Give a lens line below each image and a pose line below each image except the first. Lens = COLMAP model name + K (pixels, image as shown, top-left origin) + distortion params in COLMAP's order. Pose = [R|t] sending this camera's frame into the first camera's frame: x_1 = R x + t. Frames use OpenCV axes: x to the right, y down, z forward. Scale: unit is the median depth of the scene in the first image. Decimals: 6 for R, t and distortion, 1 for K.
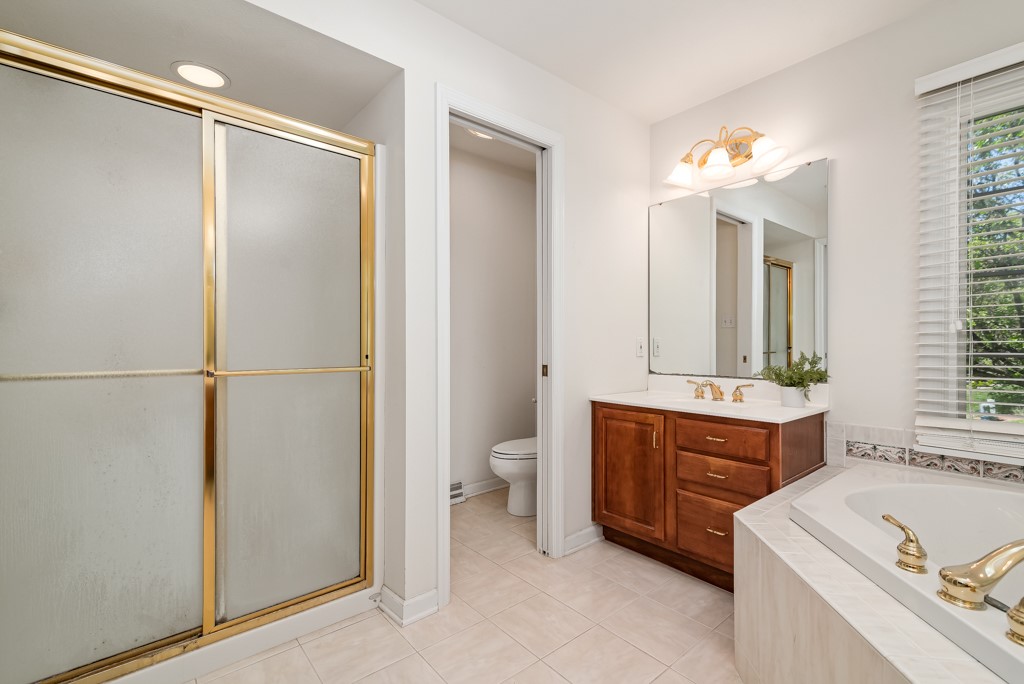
lens RADIAL K [[455.5, 0, 512.0], [0, 455.5, 345.4], [0, 0, 1]] dist [0.000546, -0.000005]
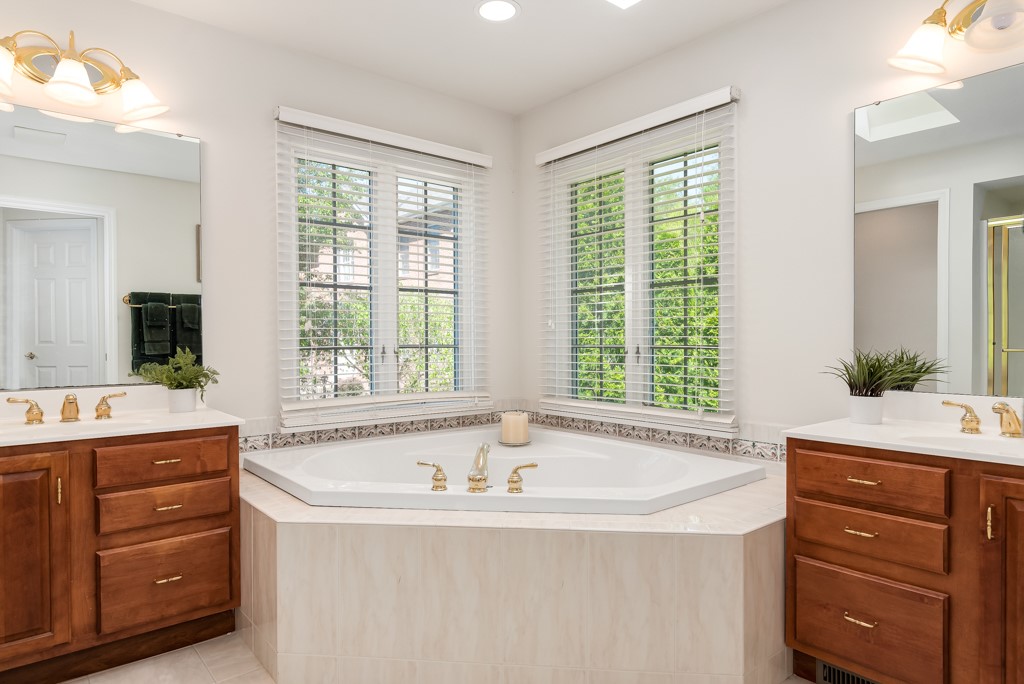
lens RADIAL K [[606.0, 0, 512.0], [0, 606.0, 340.3], [0, 0, 1]] dist [-0.001332, -0.000706]
pose [[0.003517, -0.003243, 0.999989, -0.554537], [0.008151, 0.999962, 0.003215, -0.000624], [-0.999961, 0.008140, 0.003544, 0.378859]]
